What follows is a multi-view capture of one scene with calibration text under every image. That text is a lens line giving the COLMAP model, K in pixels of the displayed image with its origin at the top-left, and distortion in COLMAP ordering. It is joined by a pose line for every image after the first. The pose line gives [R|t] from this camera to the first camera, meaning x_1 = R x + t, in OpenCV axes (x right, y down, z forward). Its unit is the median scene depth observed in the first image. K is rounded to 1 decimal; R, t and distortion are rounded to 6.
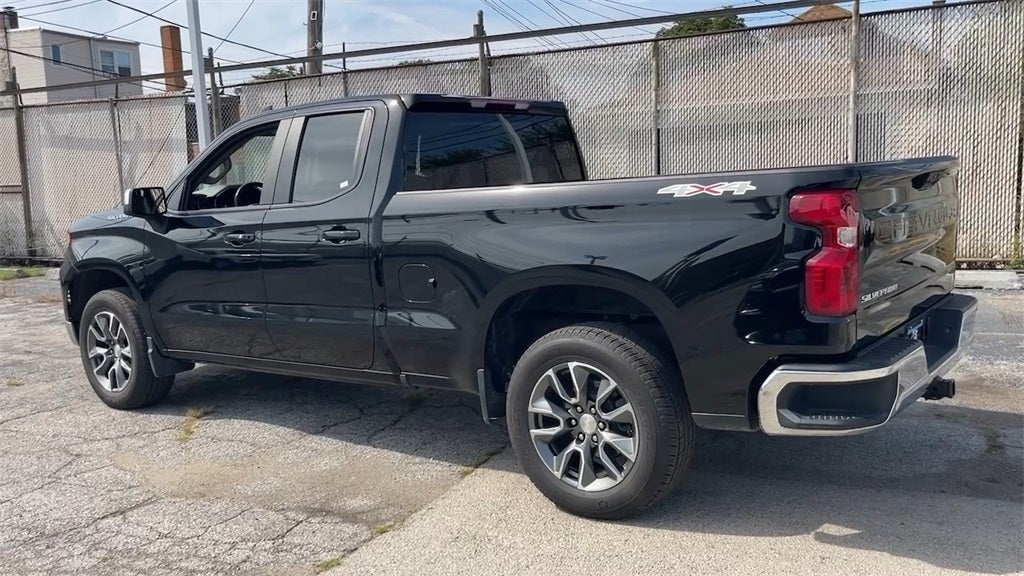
lens RADIAL K [[893.3, 0, 512.0], [0, 893.3, 288.0], [0, 0, 1]] dist [0.041625, -0.032613]
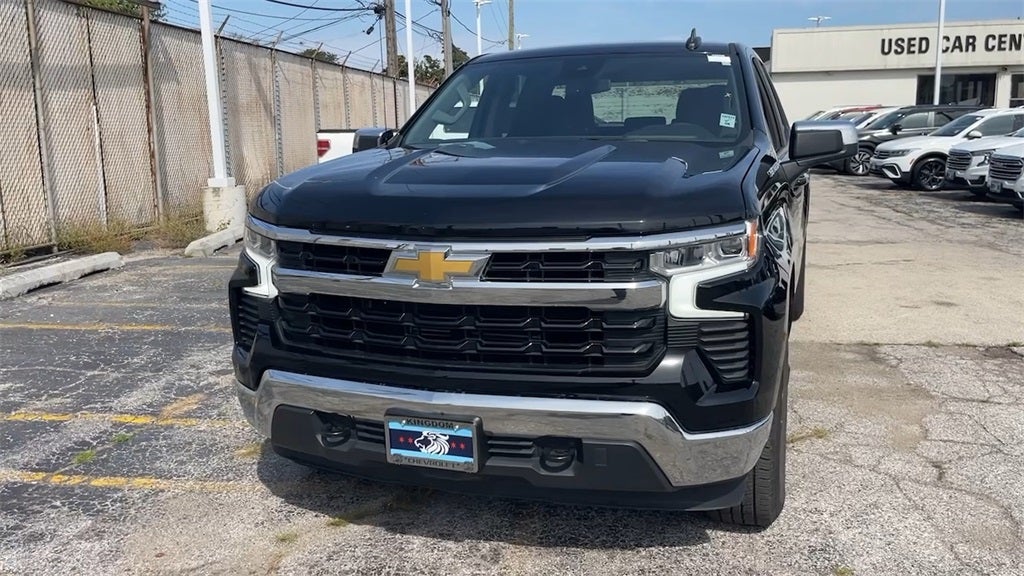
lens RADIAL K [[893.3, 0, 512.0], [0, 893.3, 288.0], [0, 0, 1]] dist [0.041625, -0.032613]
pose [[-0.315480, -0.114969, 0.941942, -1.096403], [0.152065, 0.973680, 0.169773, -0.151772], [-0.936669, 0.196796, -0.289694, 1.561921]]
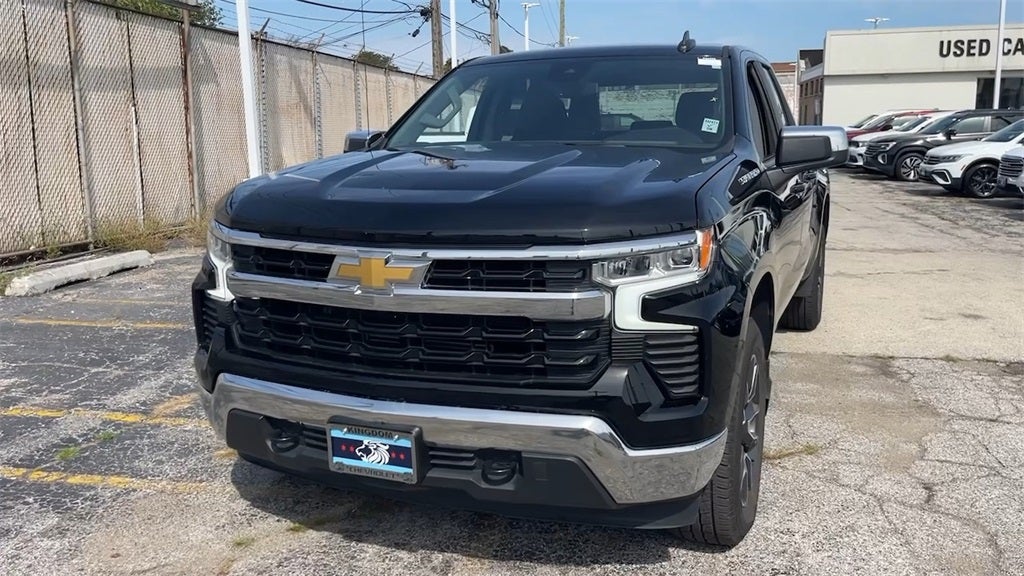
lens RADIAL K [[893.3, 0, 512.0], [0, 893.3, 288.0], [0, 0, 1]] dist [0.035317, -0.020259]
pose [[-0.258043, -0.117629, 0.958946, -1.102693], [0.145732, 0.976465, 0.158993, -0.143638], [-0.955079, 0.180776, -0.234828, 1.495397]]
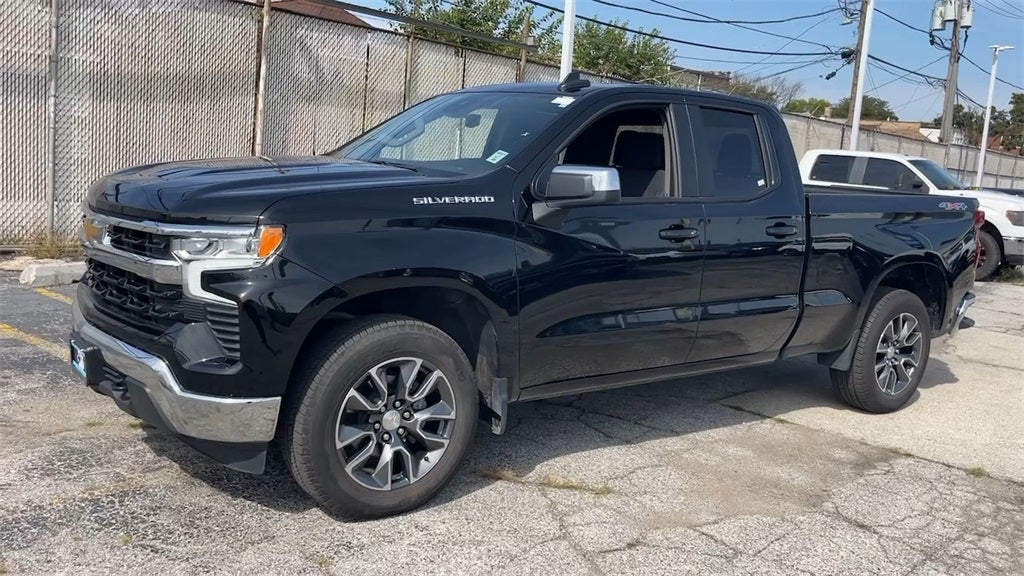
lens RADIAL K [[893.3, 0, 512.0], [0, 893.3, 288.0], [0, 0, 1]] dist [0.041625, -0.032613]
pose [[0.267707, -0.076039, 0.960495, -1.193190], [0.038363, 0.996932, 0.068231, -0.069256], [-0.962736, 0.018582, 0.269803, 0.912516]]
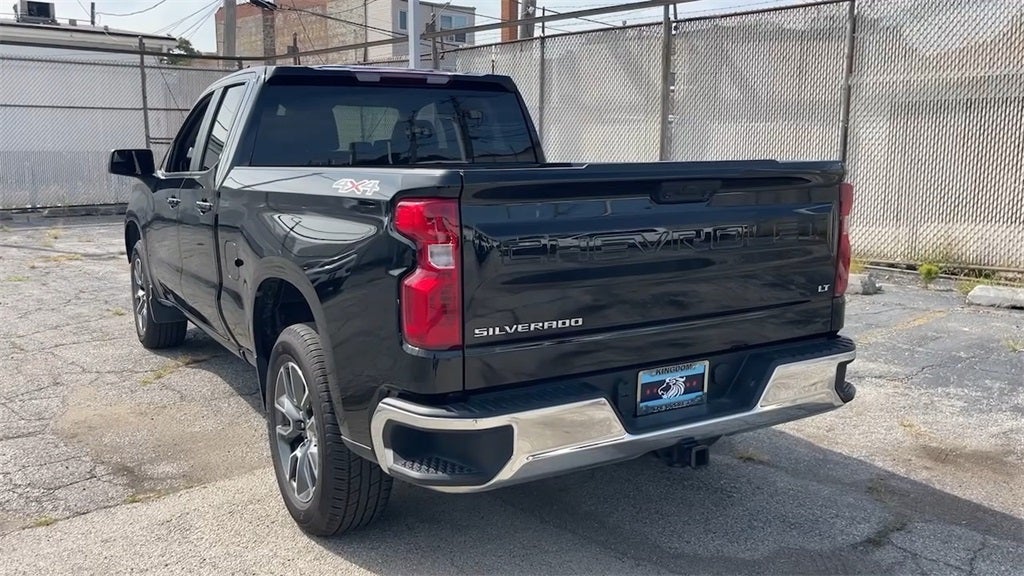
lens RADIAL K [[893.3, 0, 512.0], [0, 893.3, 288.0], [0, 0, 1]] dist [0.041625, -0.032613]
pose [[0.924725, 0.102718, -0.366514, 0.458283], [-0.087676, 0.994488, 0.057504, -0.050075], [0.370400, -0.021041, 0.928634, 0.162551]]
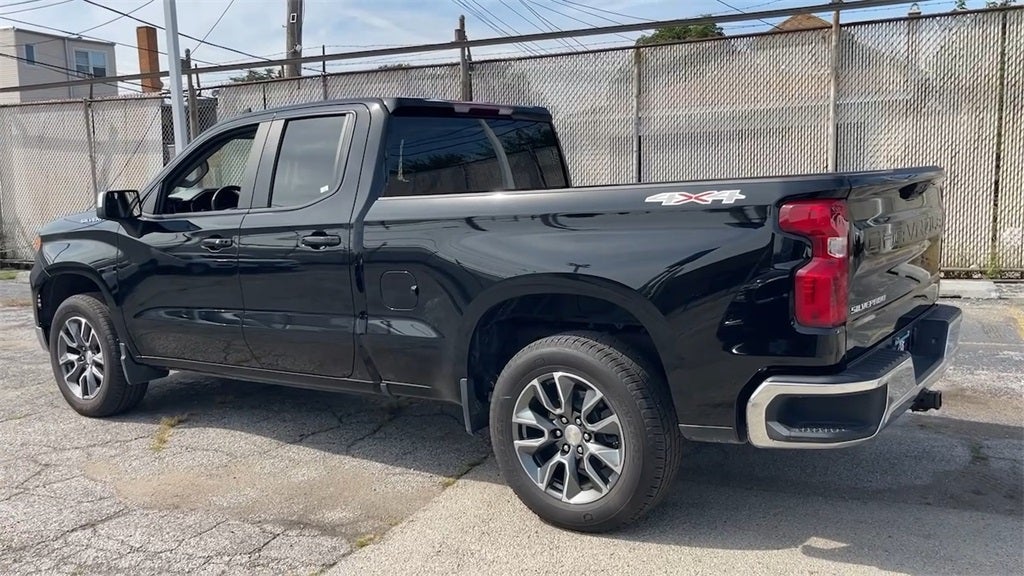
lens RADIAL K [[893.3, 0, 512.0], [0, 893.3, 288.0], [0, 0, 1]] dist [0.041625, -0.032613]
pose [[0.999673, 0.006389, 0.024751, -0.005610], [-0.006239, 0.999962, -0.006109, -0.002363], [-0.024789, 0.005953, 0.999675, 0.014017]]
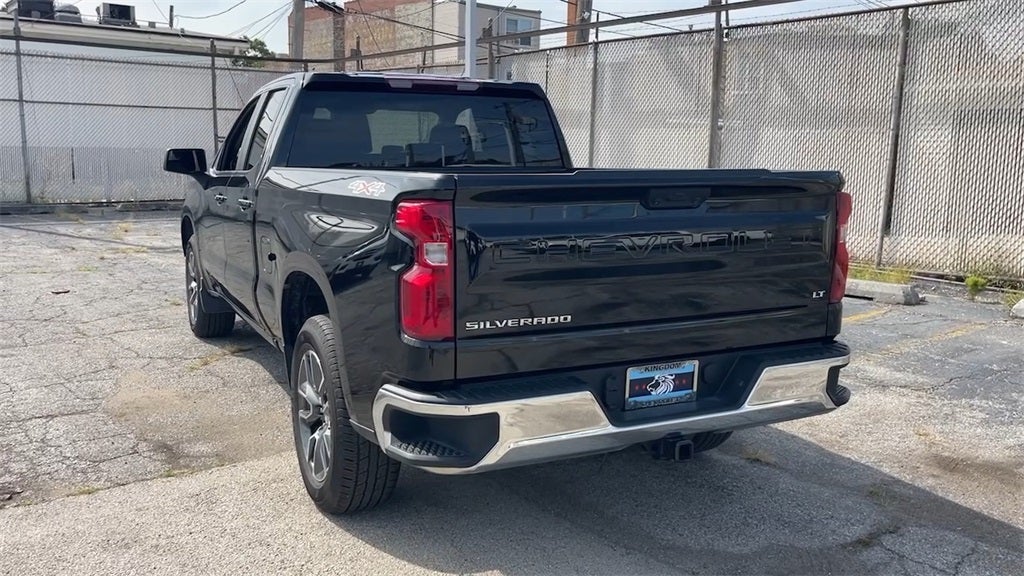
lens RADIAL K [[893.3, 0, 512.0], [0, 893.3, 288.0], [0, 0, 1]] dist [0.041625, -0.032613]
pose [[0.893934, 0.125021, -0.430408, 0.513824], [-0.109080, 0.992121, 0.061631, -0.053416], [0.434722, -0.008145, 0.900528, 0.146086]]
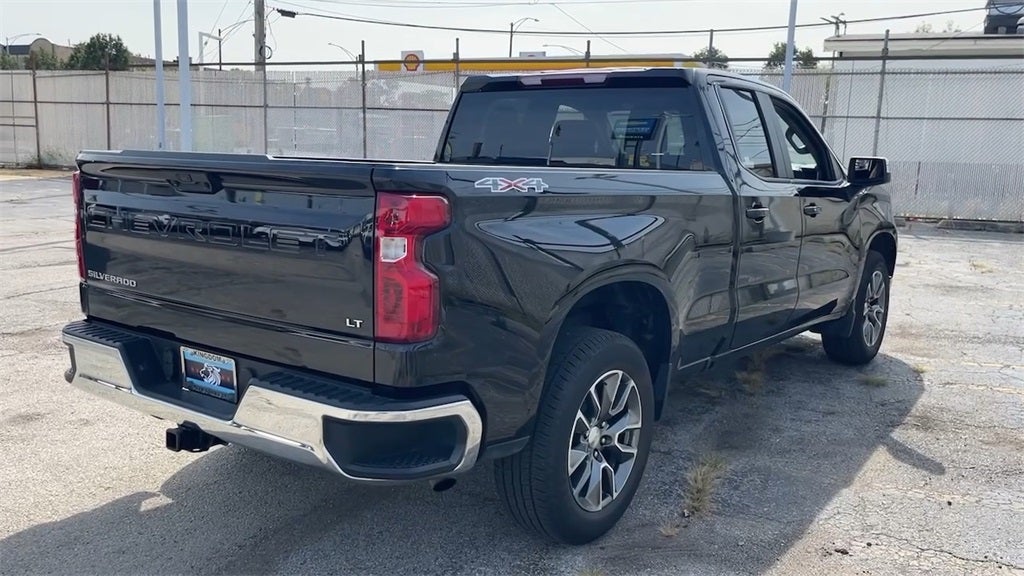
lens RADIAL K [[893.3, 0, 512.0], [0, 893.3, 288.0], [0, 0, 1]] dist [0.041625, -0.032613]
pose [[0.003689, 0.201164, -0.979551, 0.942007], [-0.152751, 0.968175, 0.198253, -0.170843], [0.988258, 0.148896, 0.034299, 0.942610]]
